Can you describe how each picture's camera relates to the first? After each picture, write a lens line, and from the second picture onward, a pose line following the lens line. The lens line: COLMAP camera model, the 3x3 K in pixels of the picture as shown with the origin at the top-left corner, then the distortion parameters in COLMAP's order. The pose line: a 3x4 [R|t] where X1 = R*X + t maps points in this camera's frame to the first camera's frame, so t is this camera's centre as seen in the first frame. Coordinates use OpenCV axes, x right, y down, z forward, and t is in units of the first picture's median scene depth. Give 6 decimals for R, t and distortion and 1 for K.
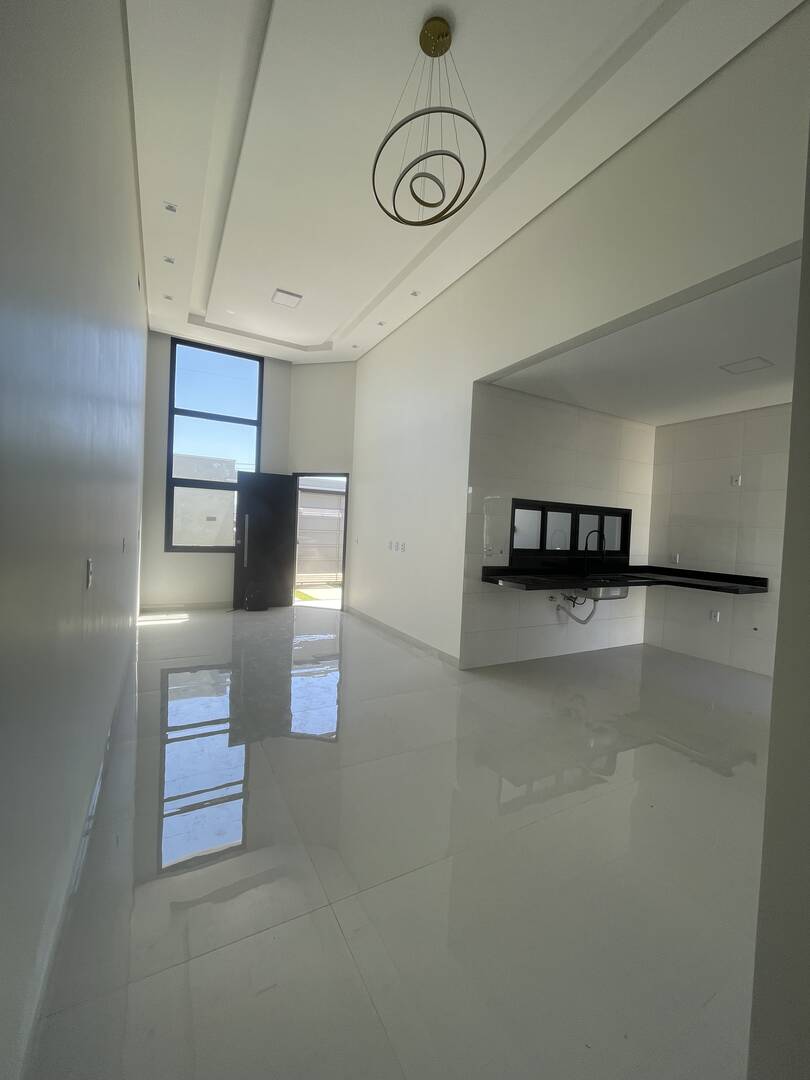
lens RADIAL K [[442.4, 0, 405.7], [0, 442.4, 541.2], [0, 0, 1]] dist [0.017746, 0.000019]
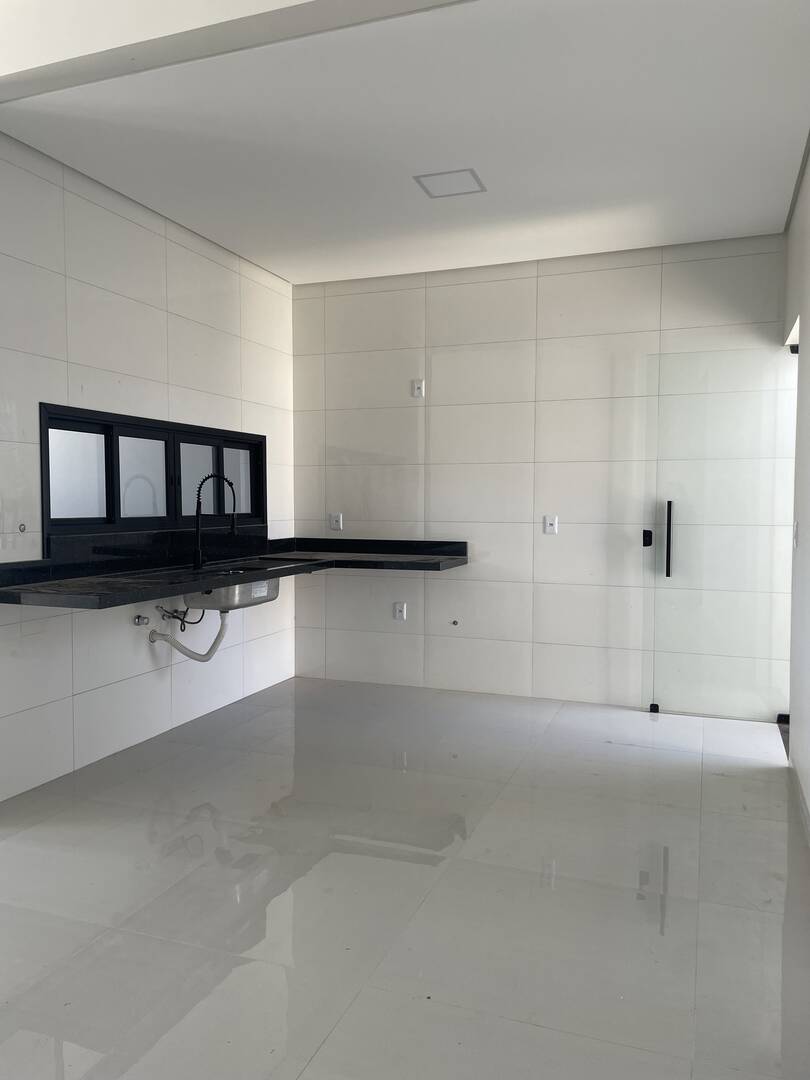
lens RADIAL K [[830.3, 0, 403.1], [0, 830.3, 536.7], [0, 0, 1]] dist [0.052090, -0.019933]
pose [[0.758911, -0.070539, 0.647363, -0.029735], [0.049822, 0.997492, 0.050284, 0.009026], [-0.649286, -0.005908, 0.760522, 0.132059]]
